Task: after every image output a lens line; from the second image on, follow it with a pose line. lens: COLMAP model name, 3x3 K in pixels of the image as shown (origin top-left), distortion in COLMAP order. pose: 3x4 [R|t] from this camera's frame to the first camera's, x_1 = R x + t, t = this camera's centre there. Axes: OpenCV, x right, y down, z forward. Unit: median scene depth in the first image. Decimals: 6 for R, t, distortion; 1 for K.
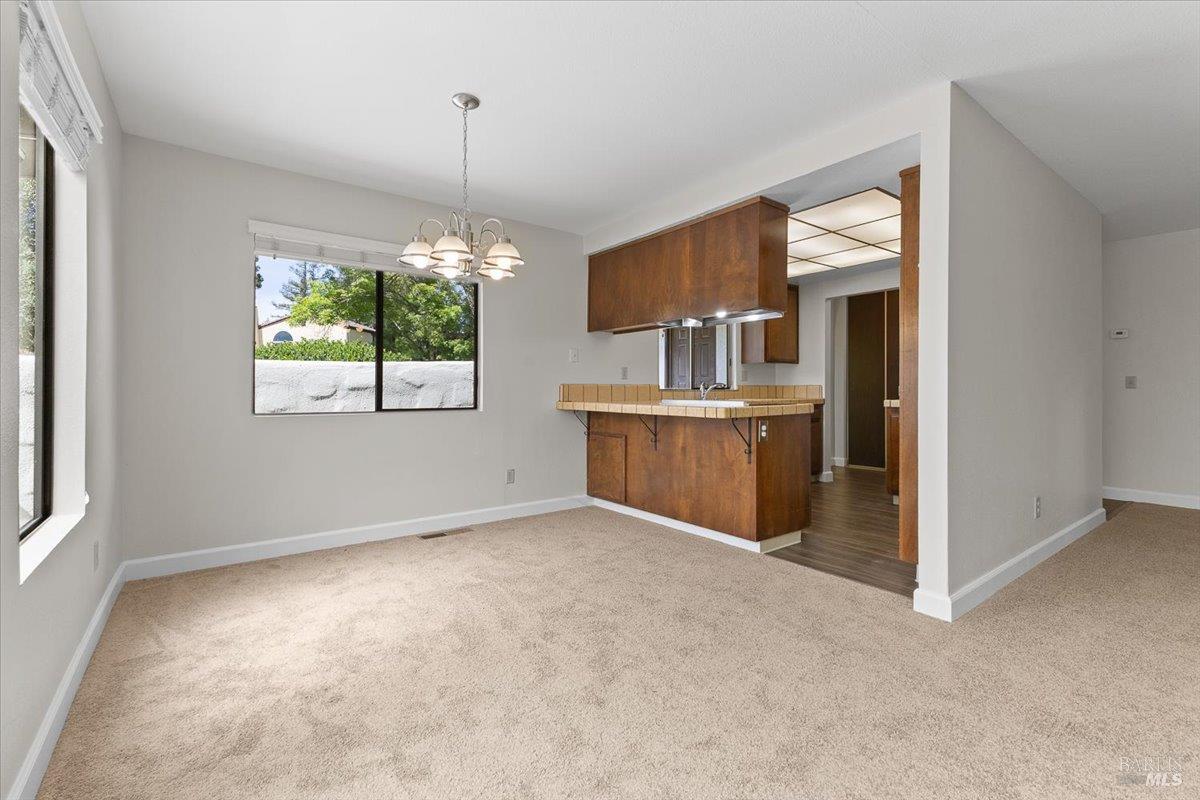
lens RADIAL K [[518.5, 0, 608.2], [0, 518.5, 395.1], [0, 0, 1]] dist [0.001995, 0.000136]
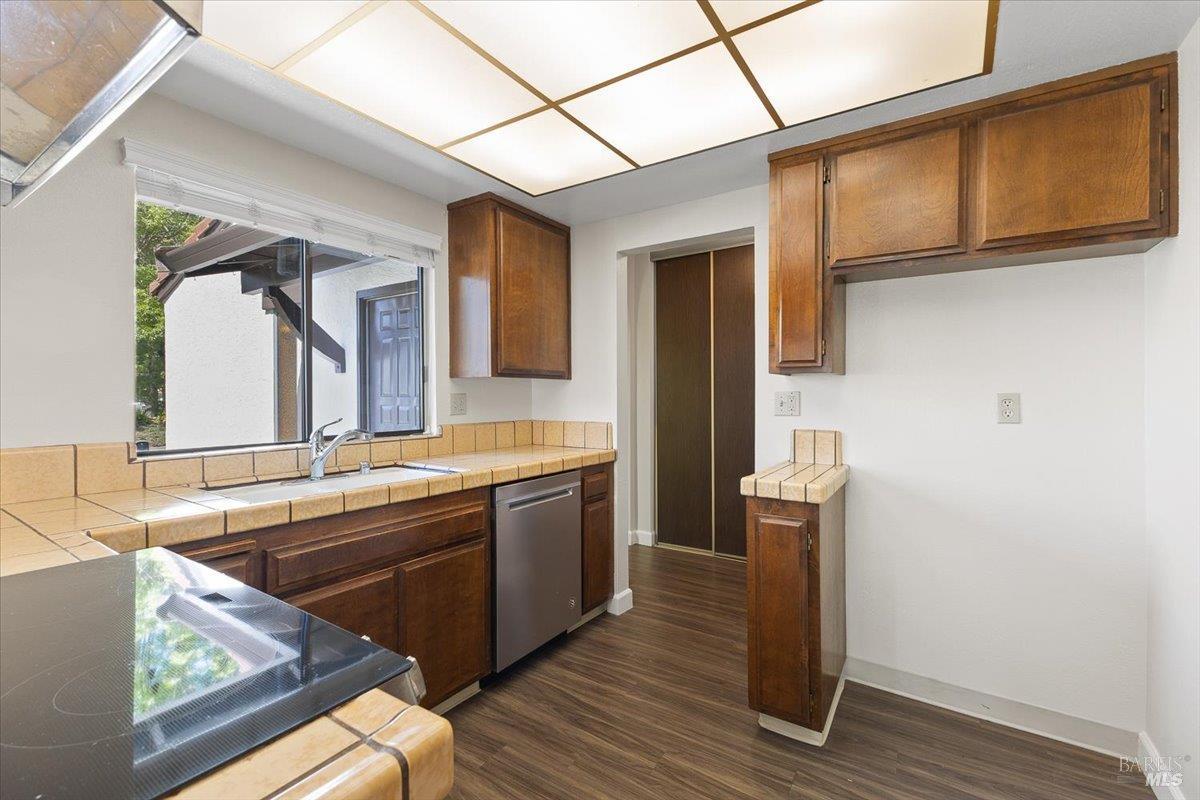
lens RADIAL K [[518.5, 0, 601.8], [0, 518.5, 397.5], [0, 0, 1]] dist [0.001995, 0.000136]
pose [[0.943254, -0.001432, 0.332068, 0.230792], [0.005176, 0.999933, -0.010392, -0.037640], [-0.332031, 0.011521, 0.943198, 0.516633]]
